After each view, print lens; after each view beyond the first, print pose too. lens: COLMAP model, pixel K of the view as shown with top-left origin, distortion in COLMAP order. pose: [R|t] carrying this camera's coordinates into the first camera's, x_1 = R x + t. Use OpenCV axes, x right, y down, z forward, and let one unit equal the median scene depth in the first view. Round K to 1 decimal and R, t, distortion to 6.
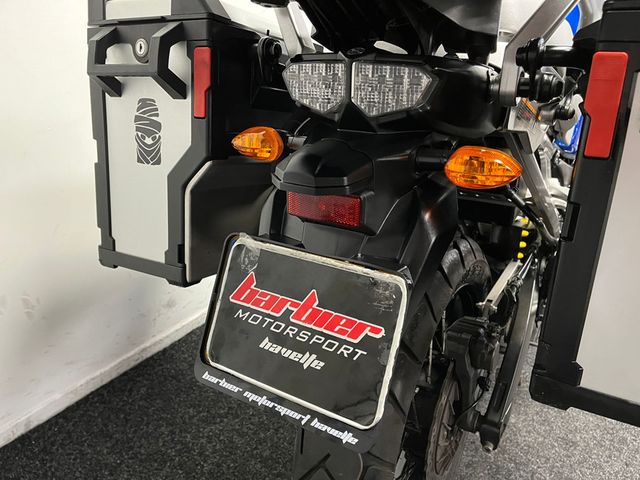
lens RADIAL K [[481.5, 0, 317.8], [0, 481.5, 244.3], [0, 0, 1]] dist [0.082041, -0.102237]
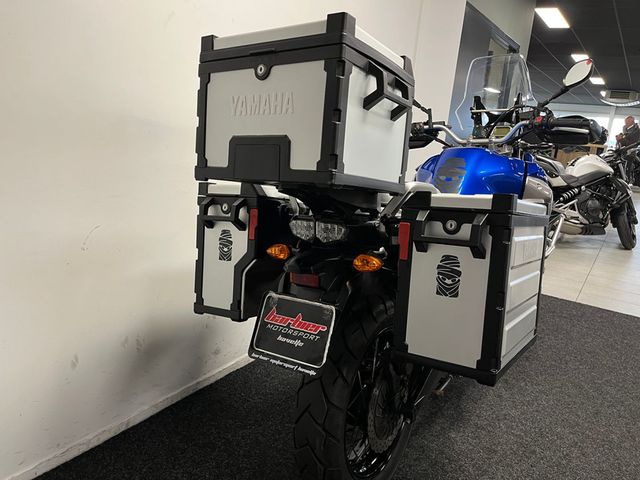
lens RADIAL K [[481.5, 0, 317.8], [0, 481.5, 244.3], [0, 0, 1]] dist [0.082041, -0.102237]
pose [[0.999187, -0.003287, -0.040187, 0.149389], [-0.003890, 0.984166, -0.177207, 0.151904], [0.040133, 0.177219, 0.983353, -1.193939]]
